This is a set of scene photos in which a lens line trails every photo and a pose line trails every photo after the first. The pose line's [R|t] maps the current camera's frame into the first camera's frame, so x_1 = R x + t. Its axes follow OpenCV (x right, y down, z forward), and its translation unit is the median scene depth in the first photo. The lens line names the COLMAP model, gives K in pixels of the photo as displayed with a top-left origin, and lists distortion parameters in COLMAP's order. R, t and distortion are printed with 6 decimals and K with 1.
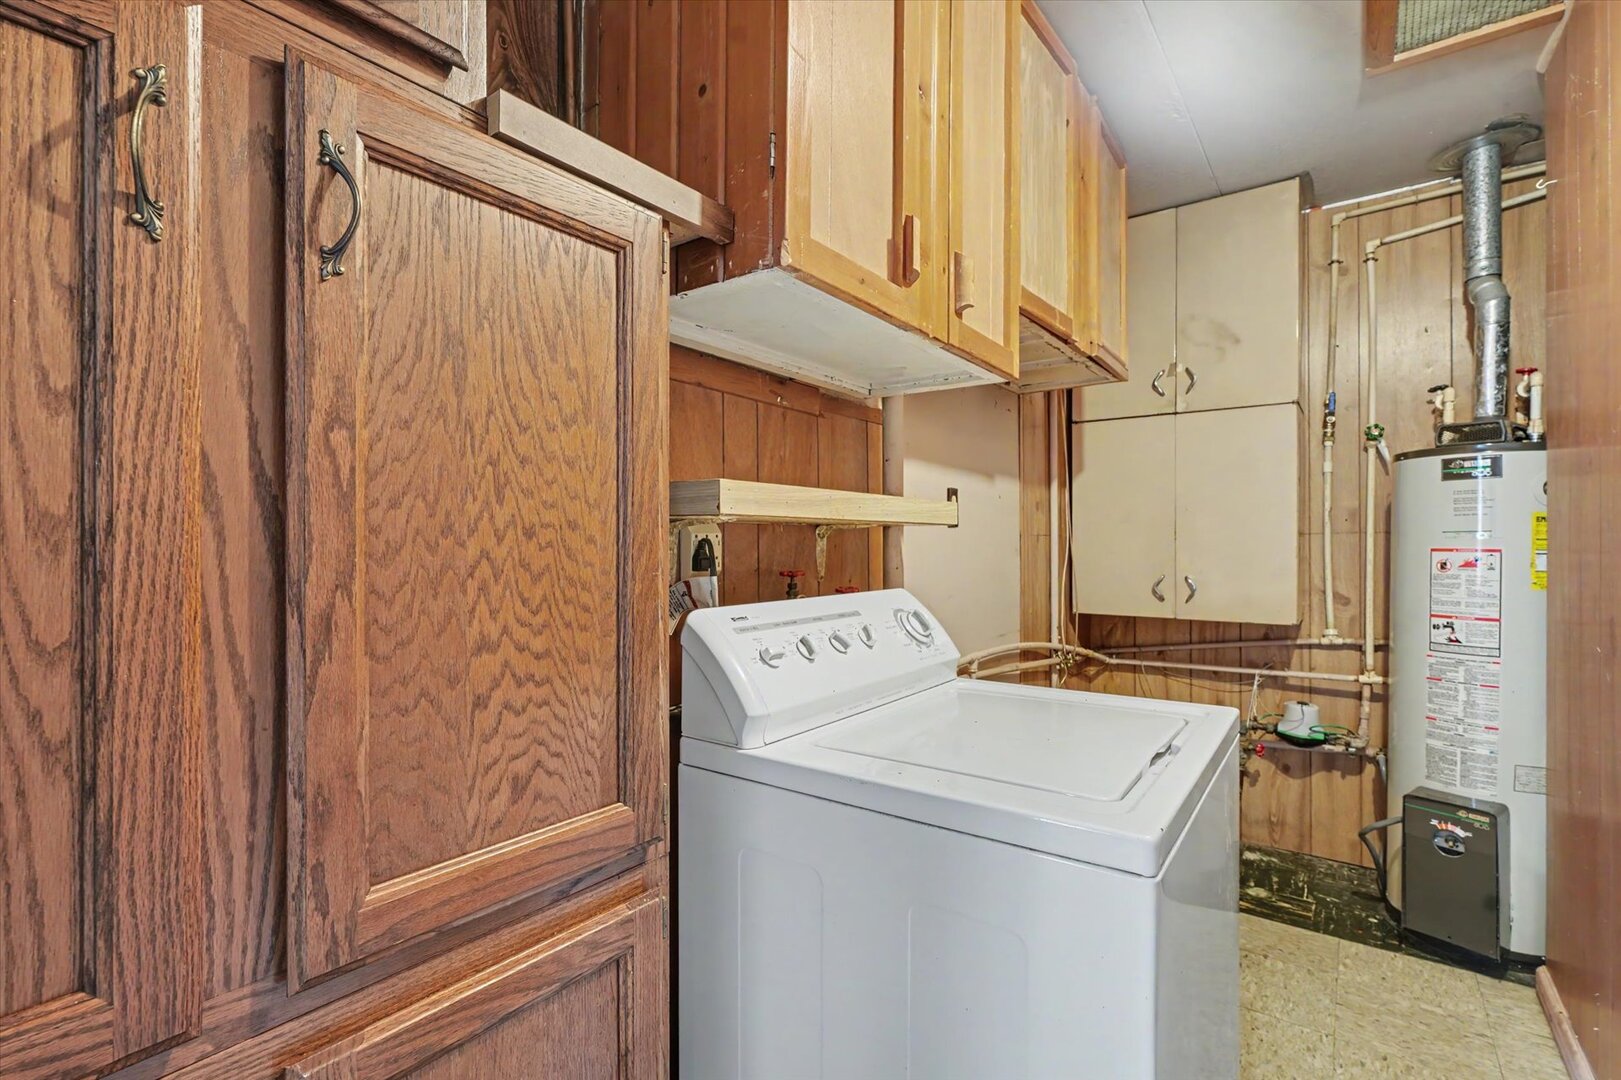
lens RADIAL K [[725.9, 0, 807.0], [0, 725.9, 543.9], [0, 0, 1]] dist [-0.001343, 0.000584]
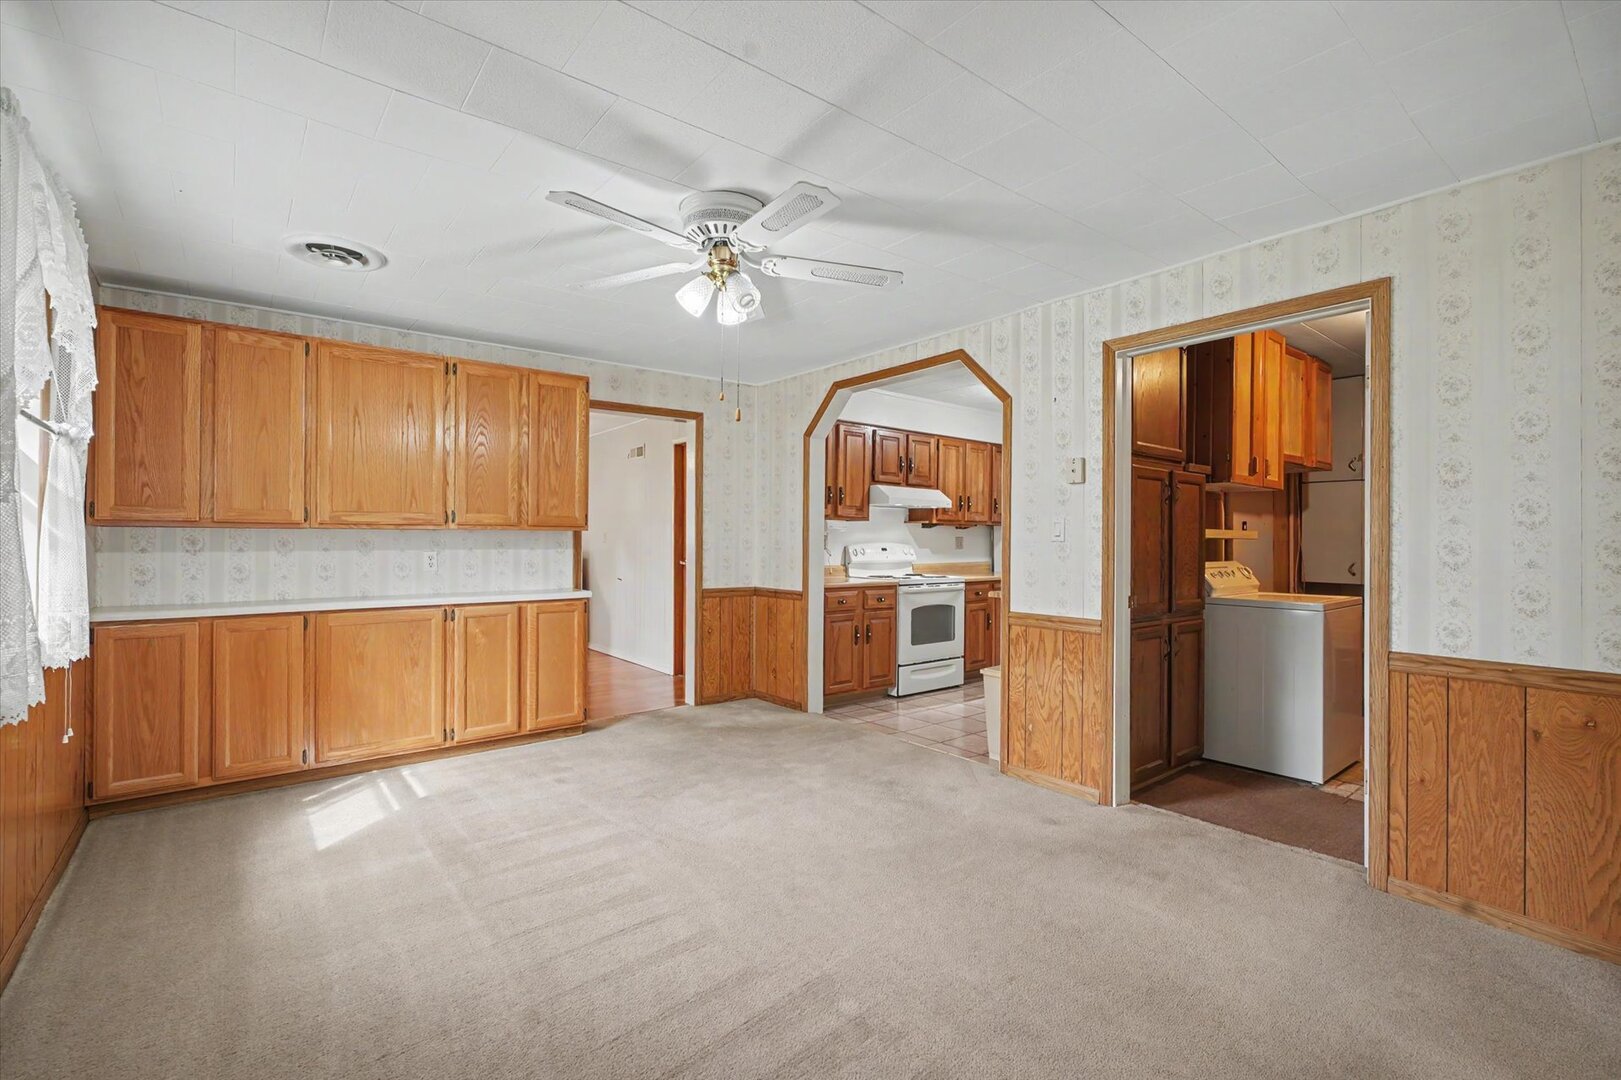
lens RADIAL K [[725.9, 0, 807.0], [0, 725.9, 543.9], [0, 0, 1]] dist [-0.001343, 0.000584]
pose [[0.972065, 0.003049, -0.234690, -0.619249], [-0.002884, 0.999995, 0.001049, -0.003538], [0.234692, -0.000343, 0.972070, -1.598347]]
